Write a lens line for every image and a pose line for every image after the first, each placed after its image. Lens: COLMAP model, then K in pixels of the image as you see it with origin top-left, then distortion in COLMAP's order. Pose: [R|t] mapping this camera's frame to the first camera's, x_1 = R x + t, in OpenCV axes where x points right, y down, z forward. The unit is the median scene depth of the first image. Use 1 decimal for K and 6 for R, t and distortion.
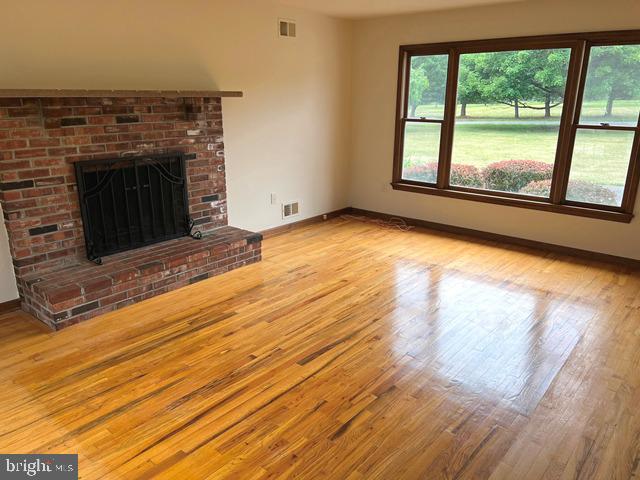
lens RADIAL K [[480.9, 0, 320.0], [0, 480.9, 240.0], [0, 0, 1]] dist [0.030106, -0.001791]
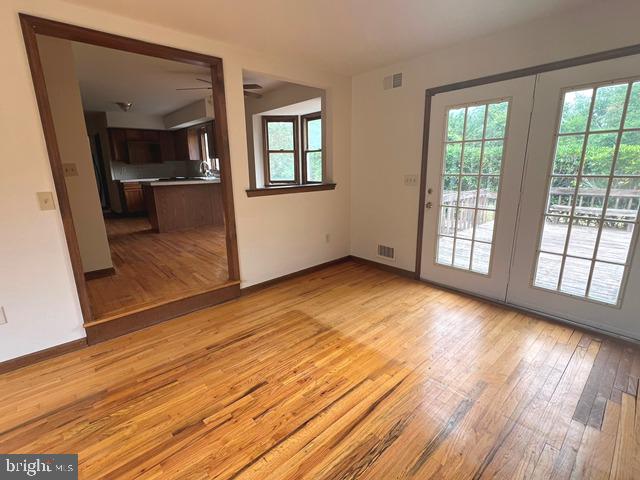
lens RADIAL K [[300.8, 0, 318.4], [0, 300.8, 238.8], [0, 0, 1]] dist [-0.000718, 0.000399]
pose [[-0.991412, -0.017678, 0.129578, -0.132631], [0.050895, 0.860557, 0.506804, -0.209687], [-0.120469, 0.509047, -0.852267, 0.877729]]
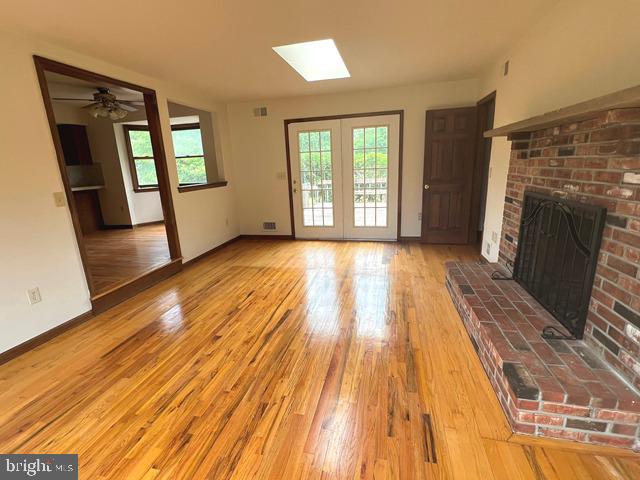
lens RADIAL K [[300.8, 0, 318.4], [0, 300.8, 238.8], [0, 0, 1]] dist [-0.000718, 0.000399]
pose [[-0.887176, 0.144839, -0.438110, 0.205682], [-0.095314, 0.871460, 0.481115, -0.323003], [0.451480, 0.468592, -0.759334, 1.256975]]
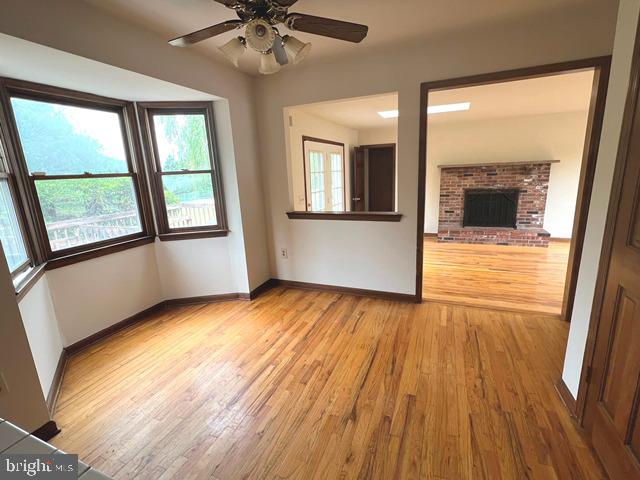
lens RADIAL K [[300.8, 0, 318.4], [0, 300.8, 238.8], [0, 0, 1]] dist [-0.000718, 0.000399]
pose [[0.302761, 0.193884, -0.933137, 0.839526], [-0.234045, 0.964233, 0.124408, 0.087729], [0.923882, 0.180730, 0.337310, -0.288784]]
